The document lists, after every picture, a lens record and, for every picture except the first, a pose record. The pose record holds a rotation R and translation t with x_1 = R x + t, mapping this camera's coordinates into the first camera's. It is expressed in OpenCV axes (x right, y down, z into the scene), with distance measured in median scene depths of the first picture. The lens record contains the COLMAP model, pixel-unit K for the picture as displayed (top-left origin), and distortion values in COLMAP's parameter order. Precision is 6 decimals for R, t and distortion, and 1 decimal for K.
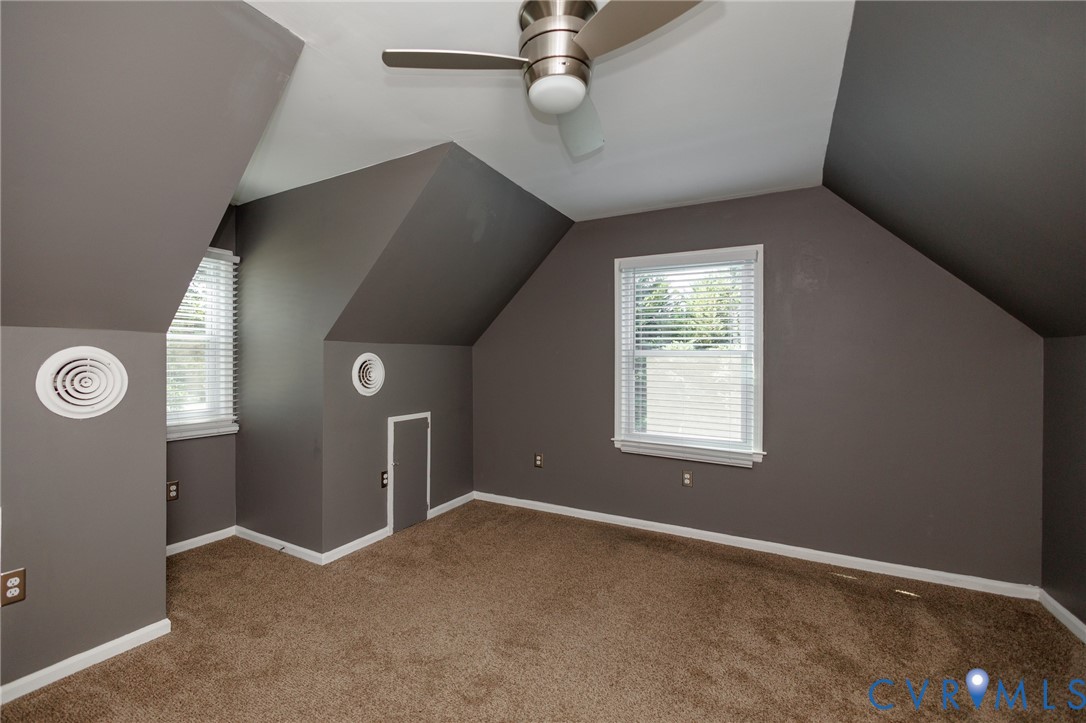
lens RADIAL K [[463.8, 0, 520.7], [0, 463.8, 360.9], [0, 0, 1]] dist [0.003044, -0.000607]
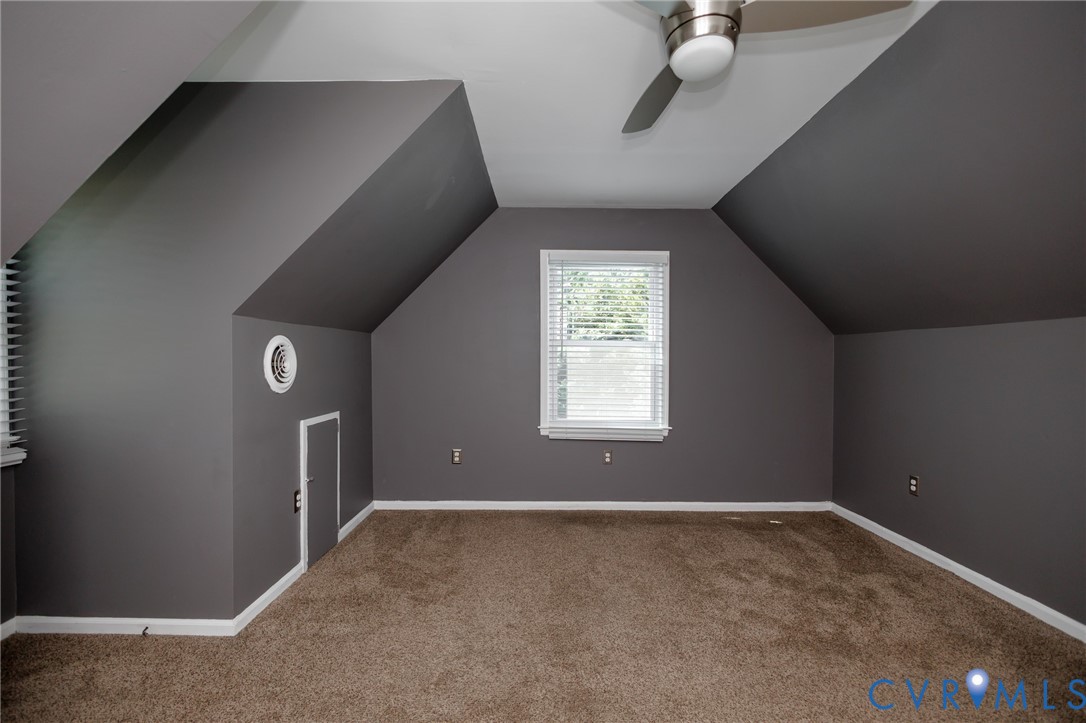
lens RADIAL K [[448.8, 0, 542.1], [0, 448.8, 359.7], [0, 0, 1]] dist [0.000028, 0.000910]
pose [[0.869419, -0.003029, 0.494066, -0.319472], [-0.001356, 0.999963, 0.008518, 0.015021], [-0.494073, -0.008075, 0.869383, 0.163742]]
